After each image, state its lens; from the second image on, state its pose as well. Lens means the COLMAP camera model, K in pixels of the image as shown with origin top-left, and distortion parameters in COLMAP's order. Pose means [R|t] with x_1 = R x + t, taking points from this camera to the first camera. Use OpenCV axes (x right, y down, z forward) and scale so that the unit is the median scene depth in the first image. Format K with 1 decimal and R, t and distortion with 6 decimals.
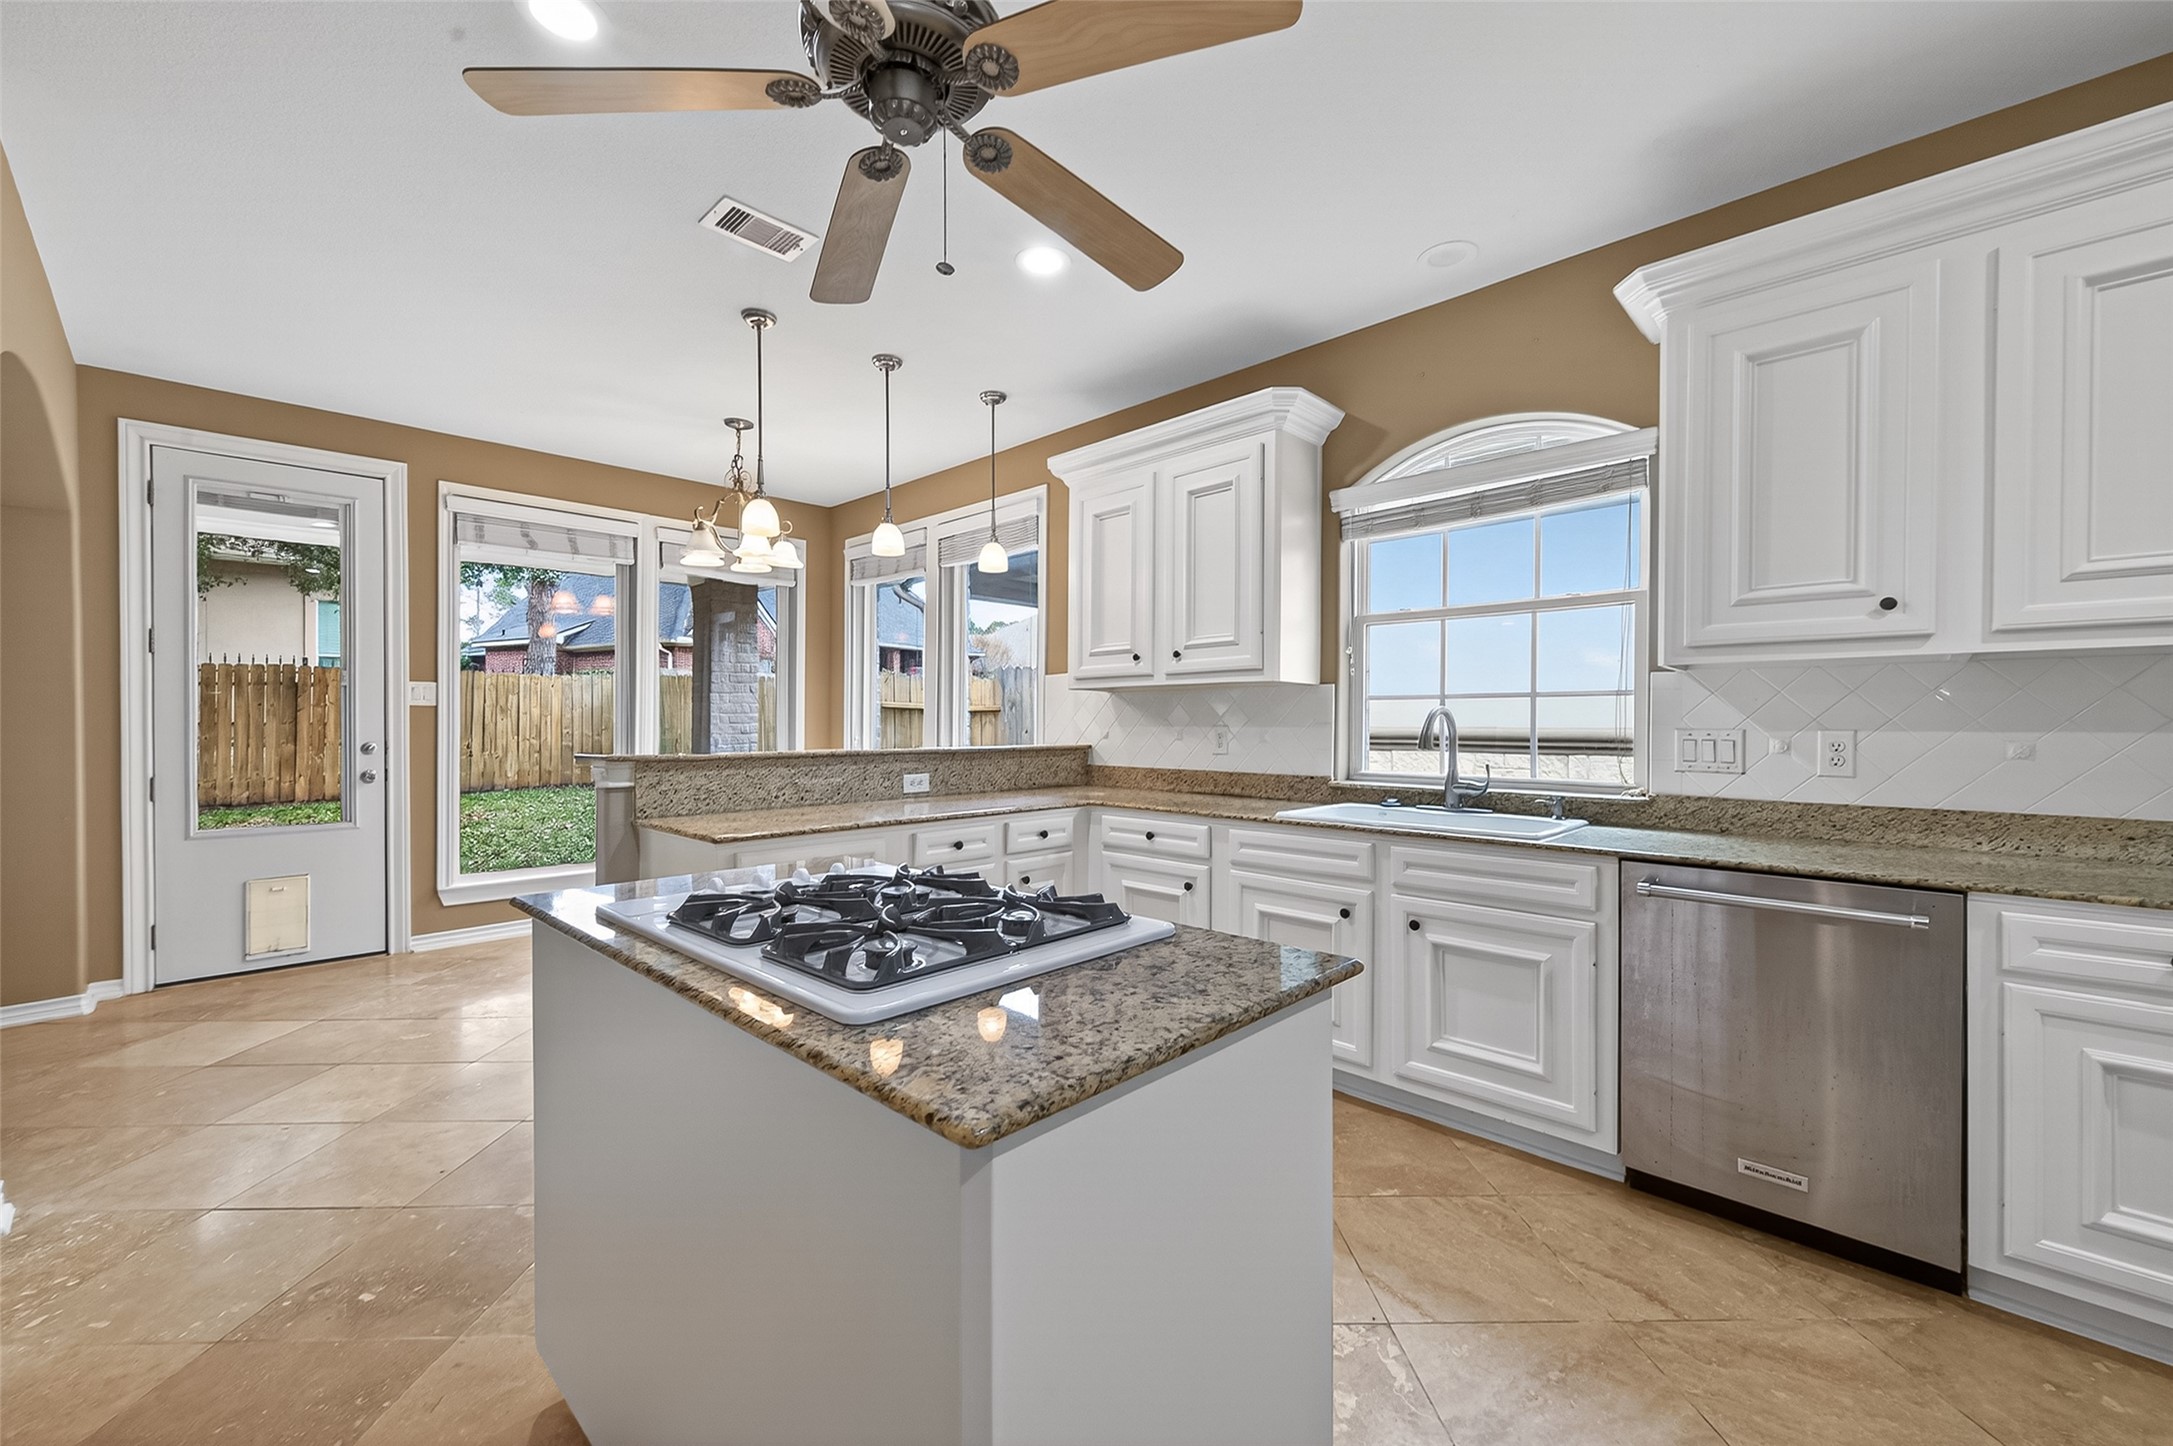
lens RADIAL K [[863.5, 0, 1086.9], [0, 863.5, 726.4], [0, 0, 1]] dist [0.012596, -0.004644]
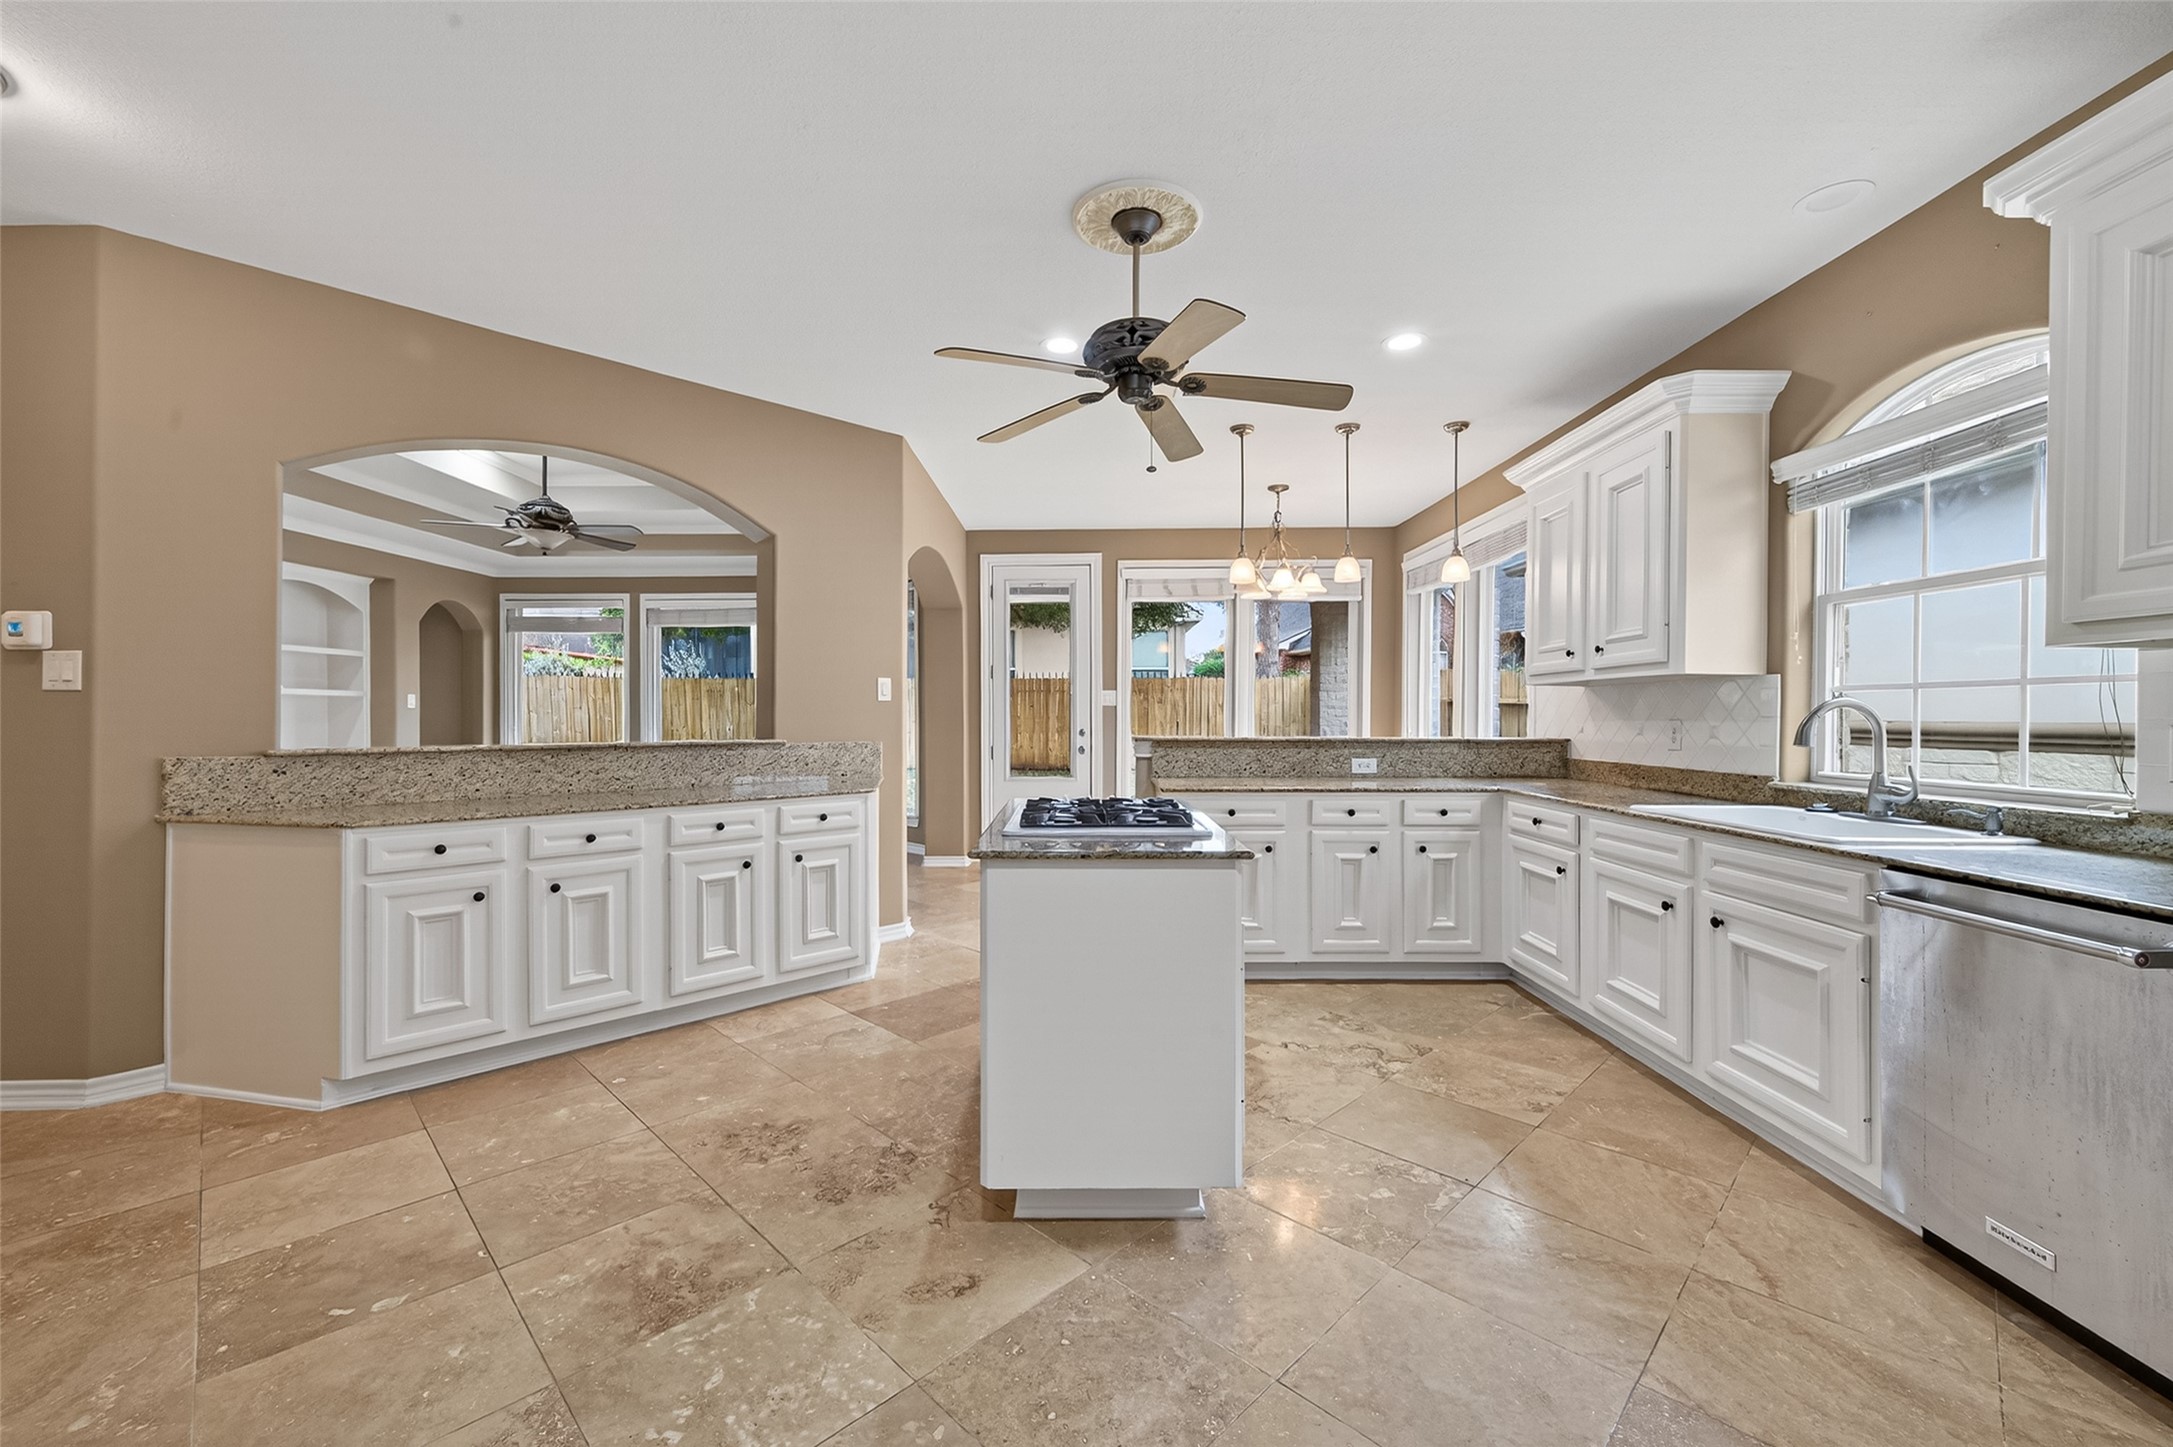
lens RADIAL K [[867.4, 0, 1081.0], [0, 867.4, 712.9], [0, 0, 1]] dist [0.012976, -0.003174]
pose [[0.691687, -0.002703, -0.722193, 0.461083], [-0.003187, 0.999972, -0.006795, 0.000288], [0.722191, 0.007002, 0.691659, -0.164177]]
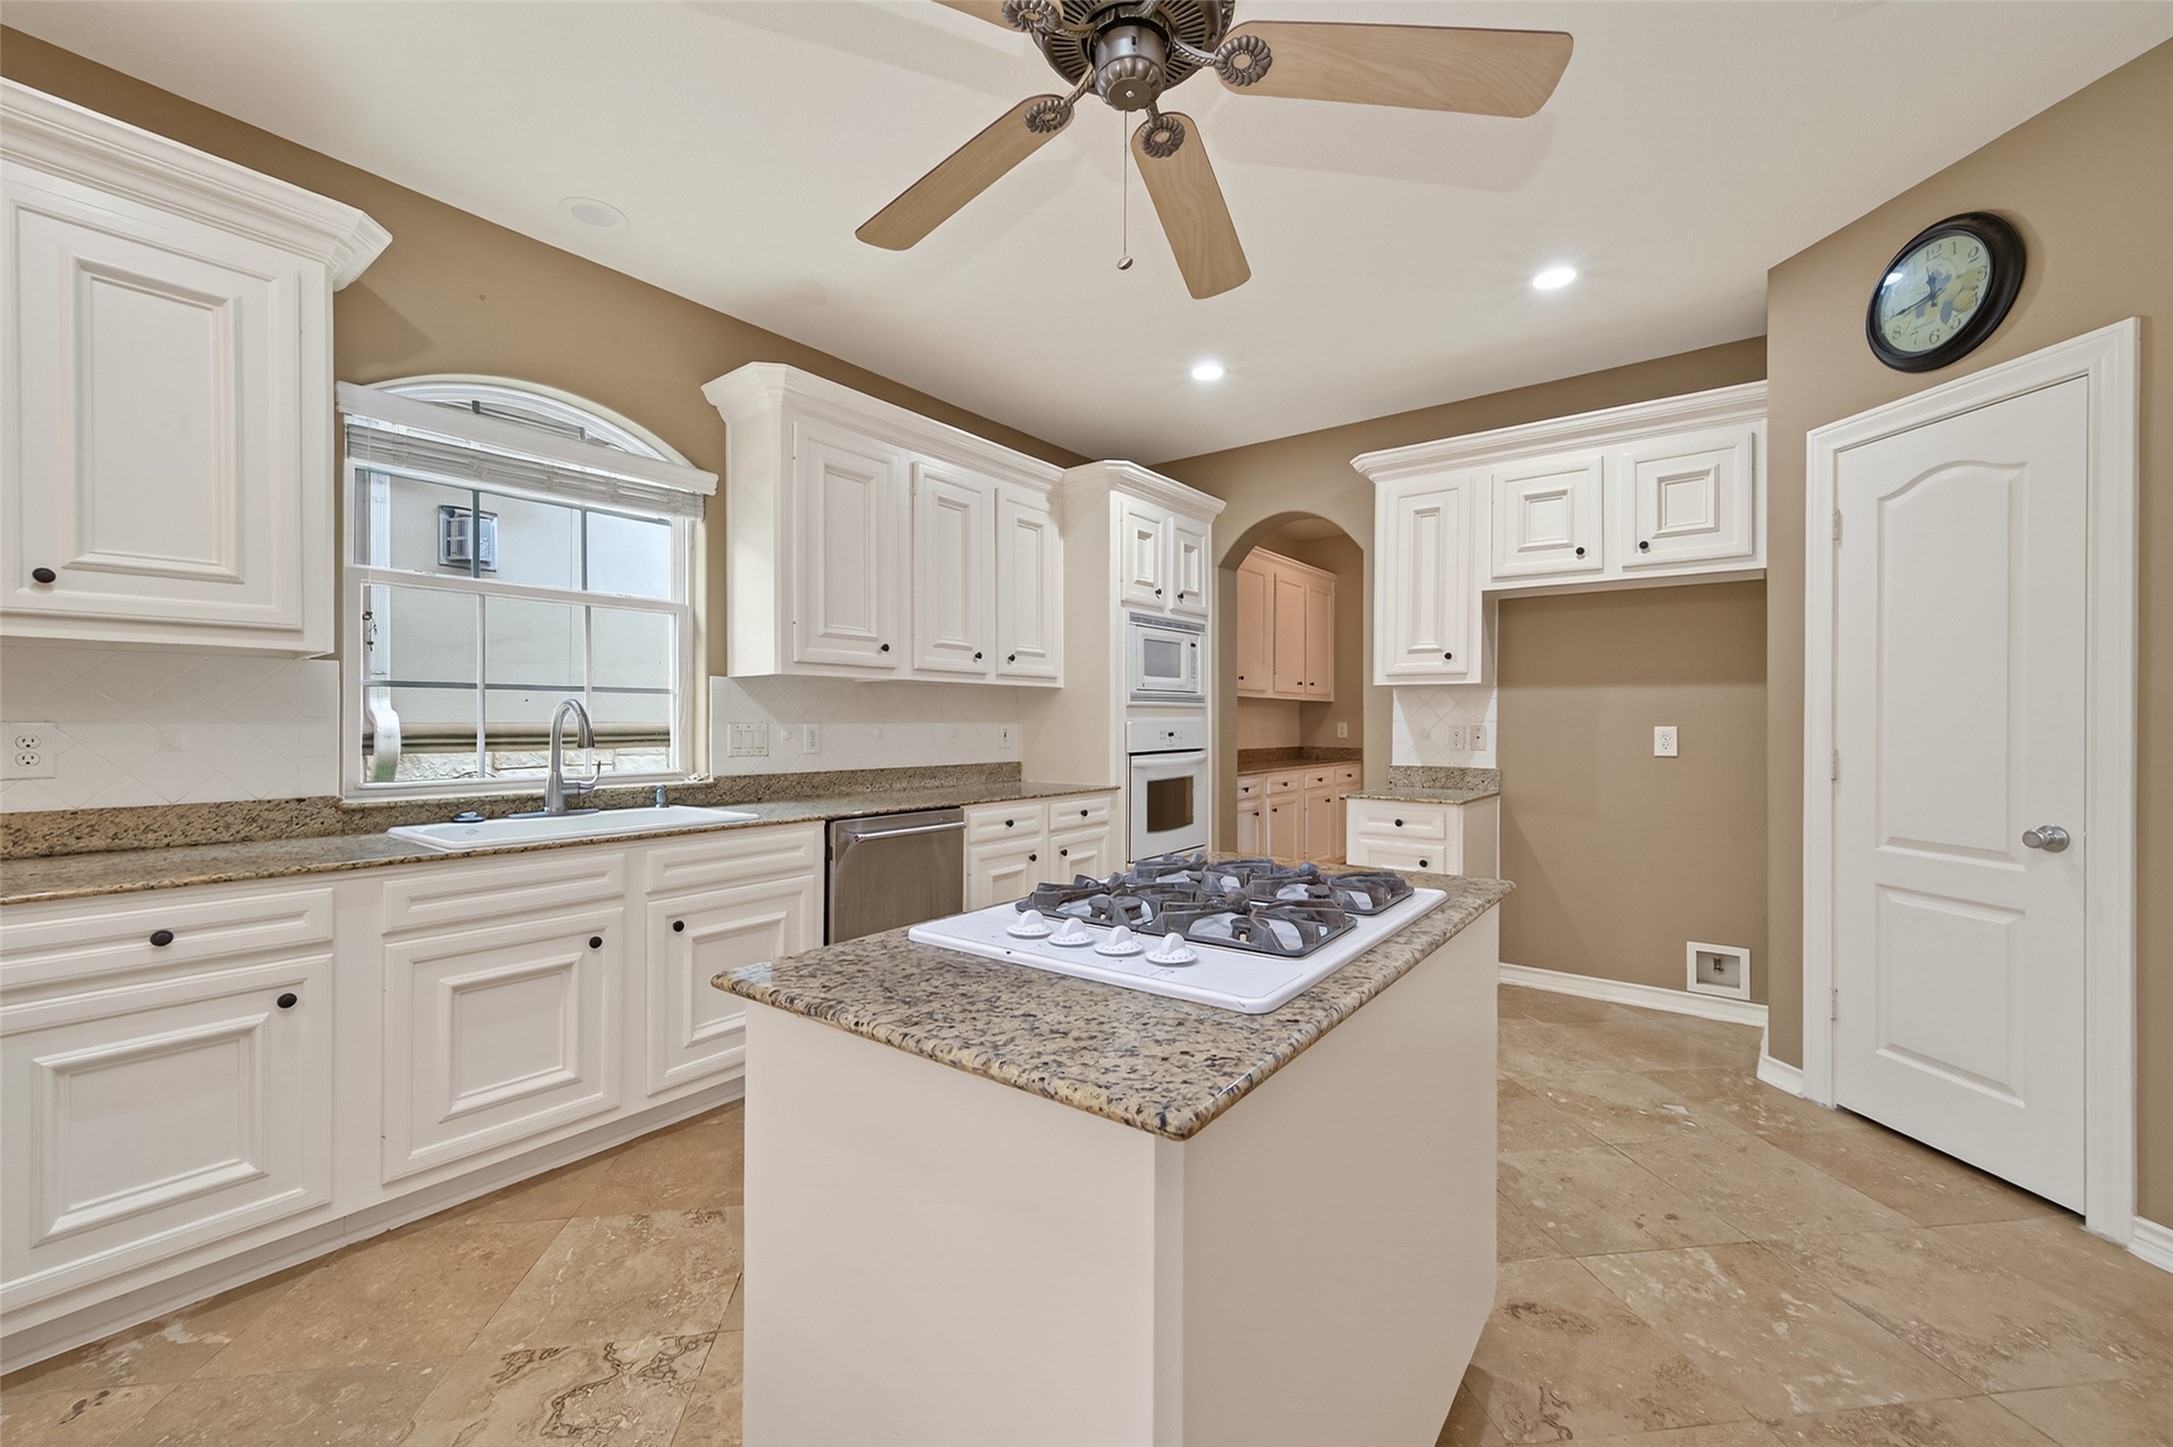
lens RADIAL K [[871.2, 0, 1088.0], [0, 871.2, 719.1], [0, 0, 1]] dist [0.008707, -0.000814]
pose [[-0.120373, -0.001456, 0.992728, -0.503754], [0.000830, 0.999998, 0.001568, -0.003109], [-0.992728, 0.001013, -0.120372, 0.509361]]
